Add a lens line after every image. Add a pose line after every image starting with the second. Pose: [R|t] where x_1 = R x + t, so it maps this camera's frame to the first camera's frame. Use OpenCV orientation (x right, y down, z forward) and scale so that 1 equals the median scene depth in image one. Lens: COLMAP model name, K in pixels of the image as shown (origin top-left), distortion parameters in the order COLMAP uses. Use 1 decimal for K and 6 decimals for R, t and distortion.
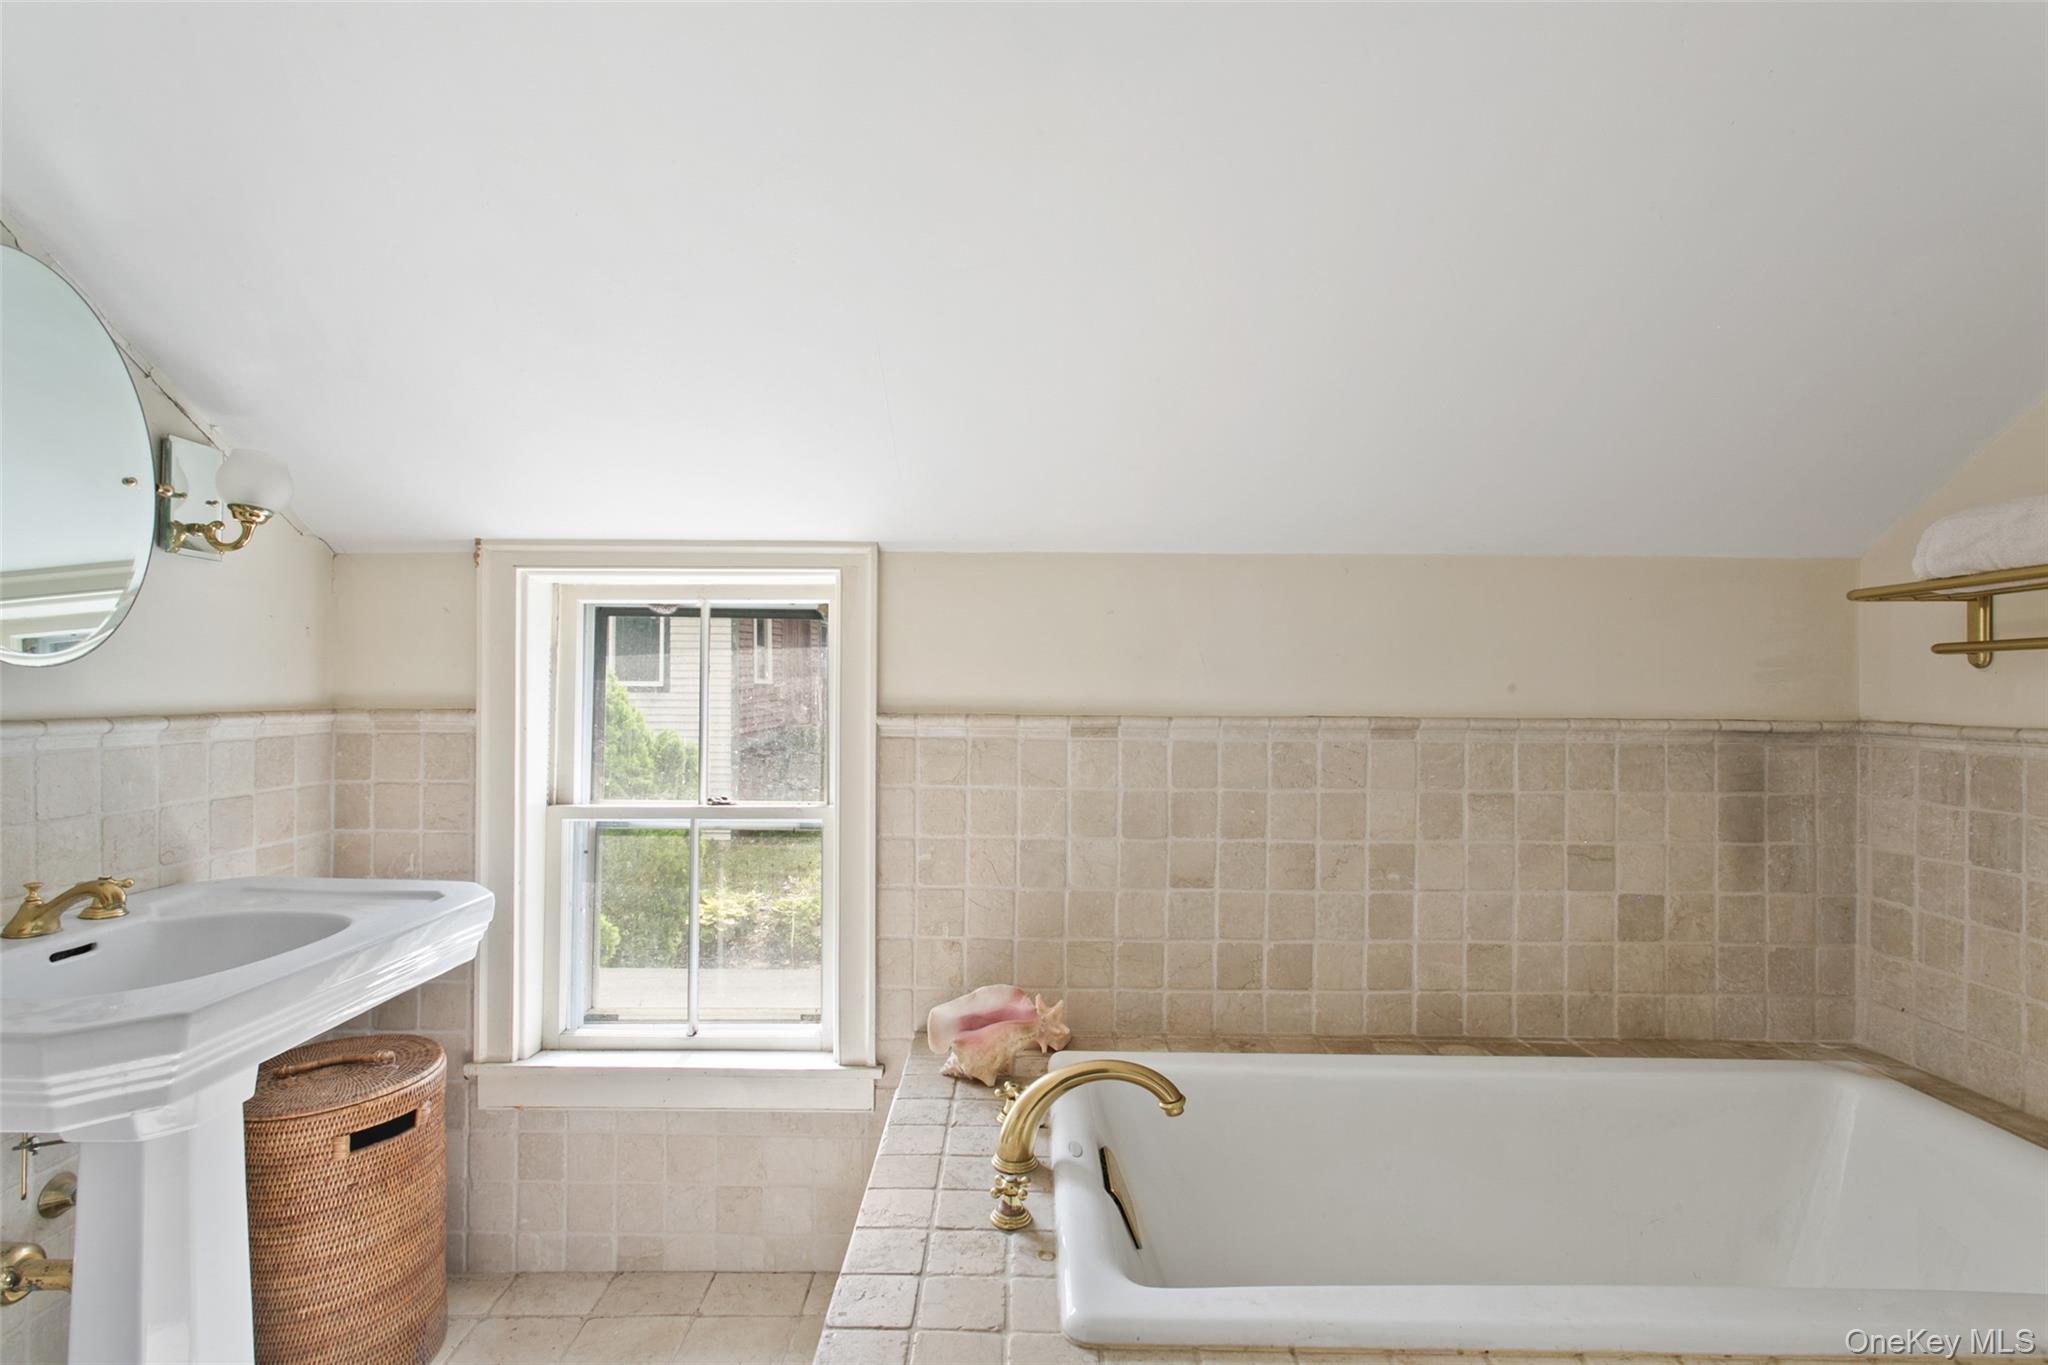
lens RADIAL K [[1070.1, 0, 1030.7], [0, 1070.1, 675.5], [0, 0, 1]] dist [-0.008950, 0.009802]
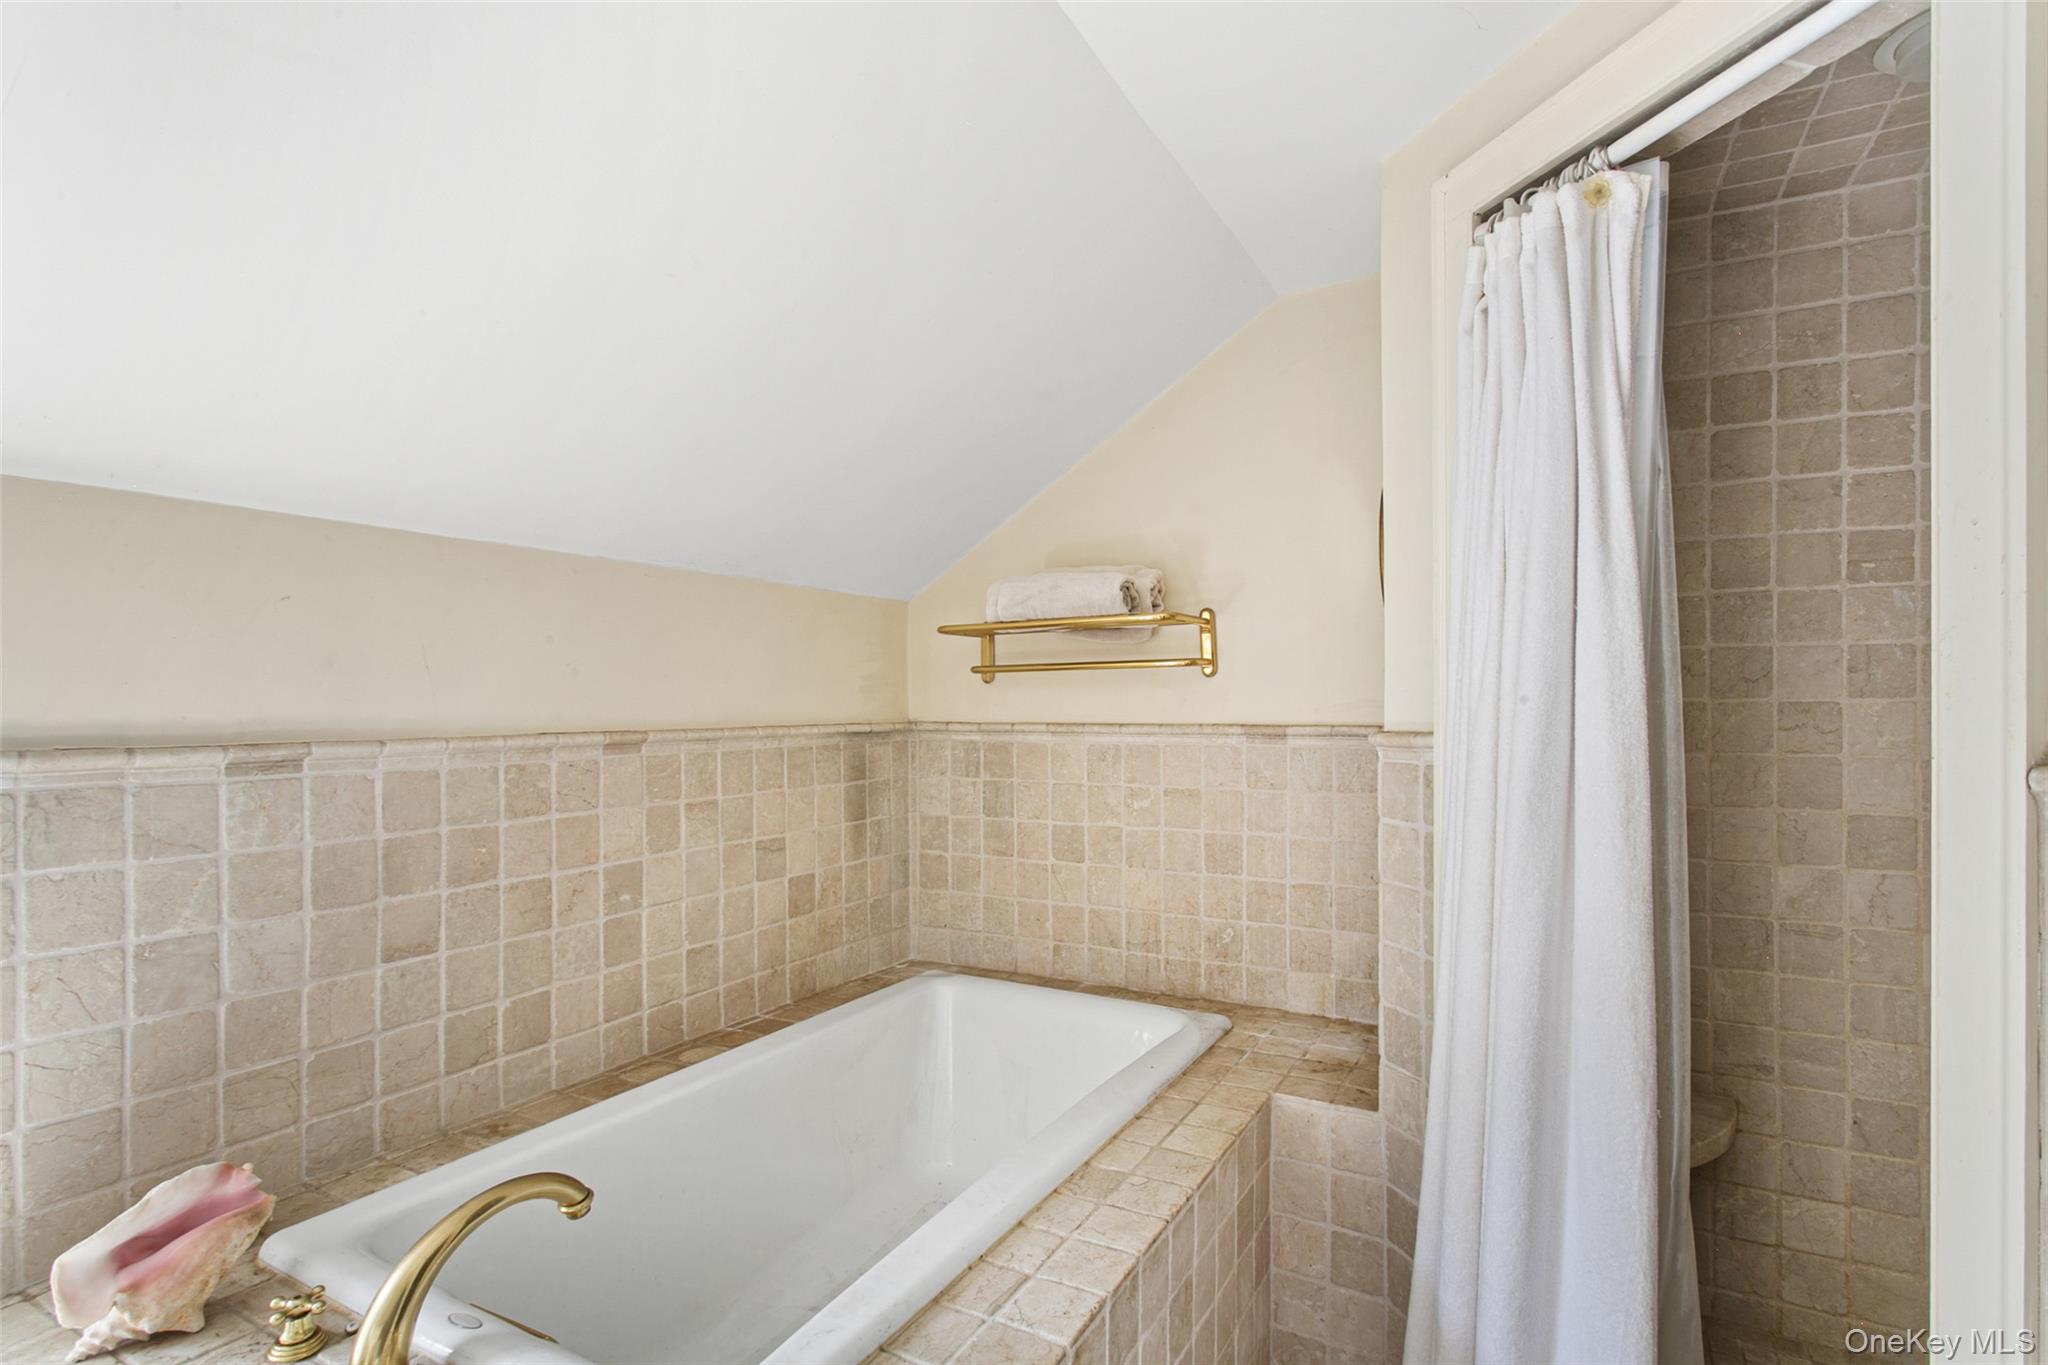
lens RADIAL K [[1070.1, 0, 1028.7], [0, 1070.1, 699.1], [0, 0, 1]] dist [-0.008950, 0.009802]
pose [[0.440570, -0.007214, 0.897689, -0.363991], [-0.001686, 0.999959, 0.008864, 0.001355], [-0.897717, -0.005418, 0.440540, 0.258295]]
